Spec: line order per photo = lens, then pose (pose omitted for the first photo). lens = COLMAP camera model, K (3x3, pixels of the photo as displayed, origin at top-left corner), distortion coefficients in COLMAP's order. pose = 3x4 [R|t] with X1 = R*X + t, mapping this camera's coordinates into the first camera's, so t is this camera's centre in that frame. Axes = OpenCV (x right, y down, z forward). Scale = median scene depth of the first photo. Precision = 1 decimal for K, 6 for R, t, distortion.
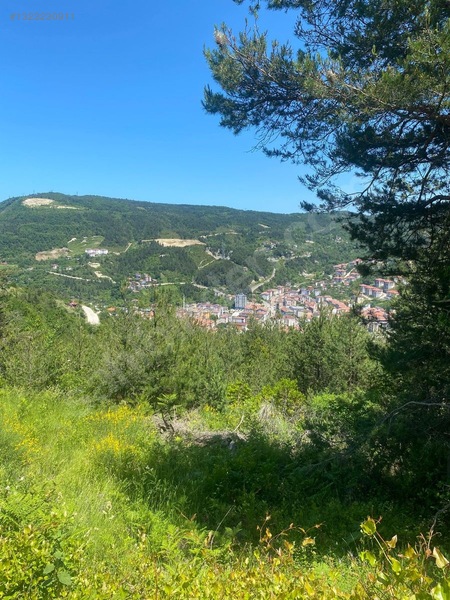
lens RADIAL K [[471.1, 0, 227.8], [0, 471.1, 296.7], [0, 0, 1]] dist [0.161404, -0.386428]
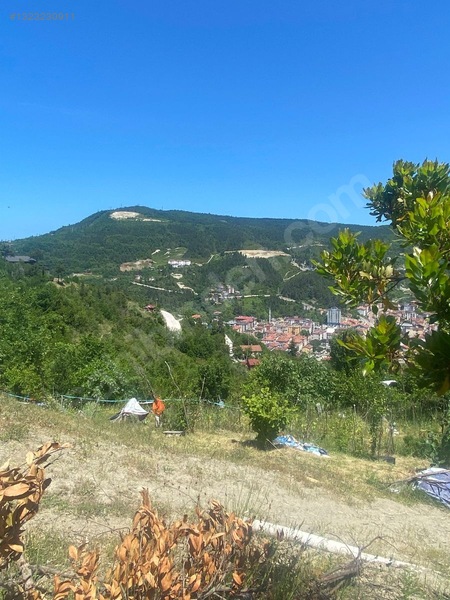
lens RADIAL K [[456.9, 0, 225.0], [0, 456.9, 300.0], [0, 0, 1]] dist [0.078357, -0.000936]
pose [[0.985972, 0.014223, -0.166306, -0.027881], [-0.019458, 0.999364, -0.029892, 0.008341], [0.165775, 0.032709, 0.985621, 0.100029]]
